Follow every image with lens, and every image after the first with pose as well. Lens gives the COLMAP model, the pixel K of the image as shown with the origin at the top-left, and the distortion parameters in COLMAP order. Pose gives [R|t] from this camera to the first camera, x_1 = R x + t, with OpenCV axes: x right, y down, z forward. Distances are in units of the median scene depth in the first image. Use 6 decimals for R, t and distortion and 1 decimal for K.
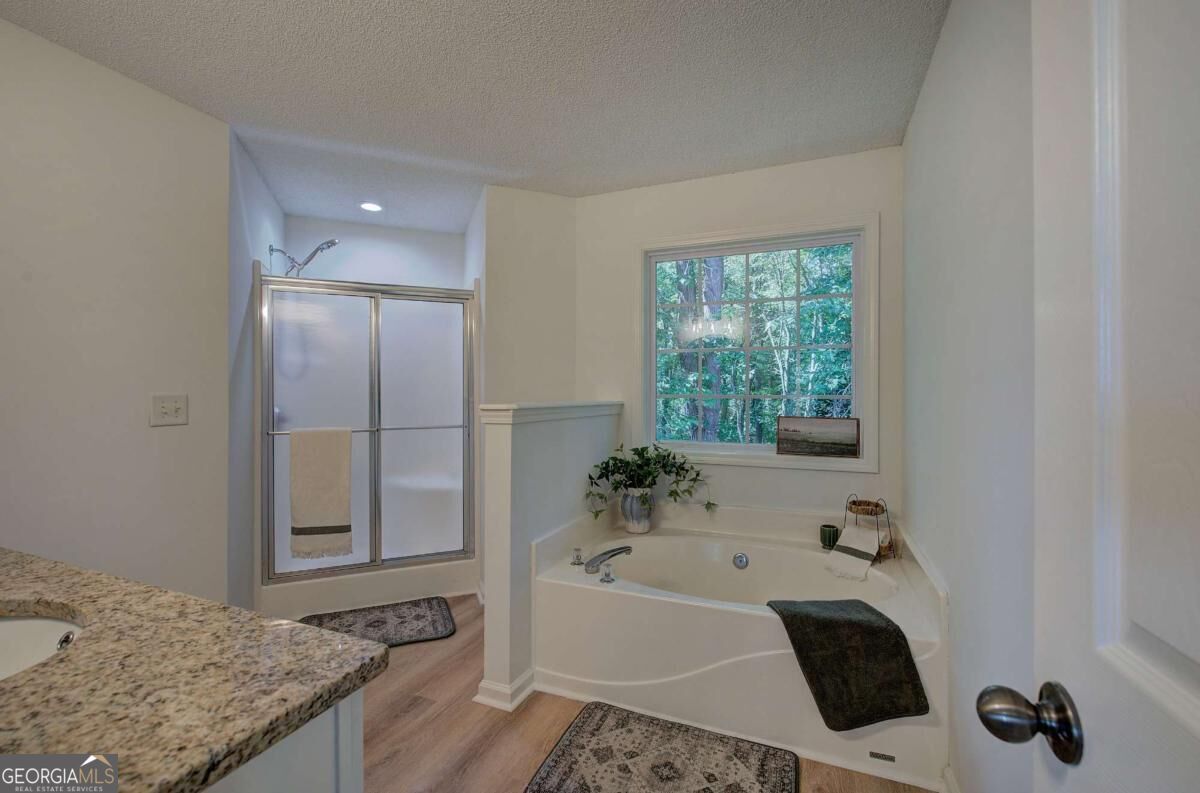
lens RADIAL K [[508.1, 0, 602.1], [0, 508.1, 394.1], [0, 0, 1]] dist [-0.000169, 0.000470]
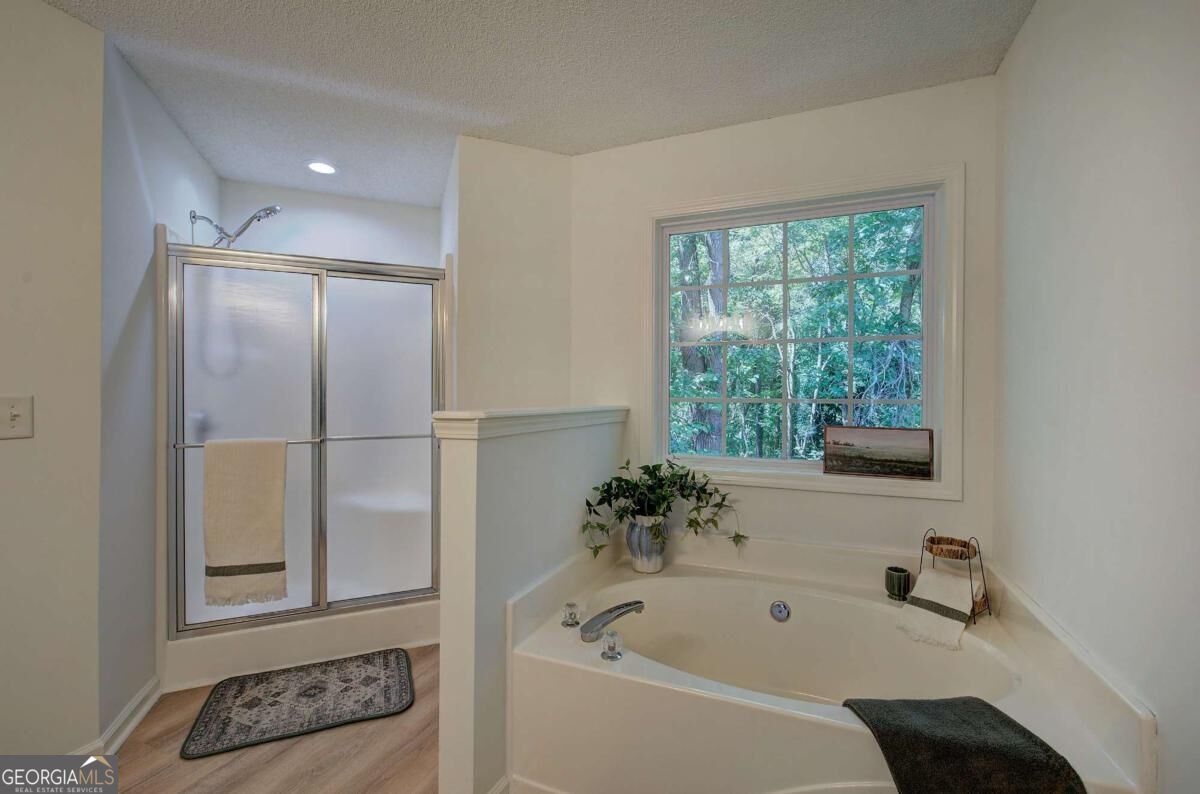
lens RADIAL K [[508.1, 0, 598.4], [0, 508.1, 398.6], [0, 0, 1]] dist [-0.000169, 0.000470]
pose [[0.999993, 0.003362, -0.001880, -0.006201], [-0.003353, 0.999983, 0.004765, -0.001286], [0.001896, -0.004758, 0.999987, 0.213574]]
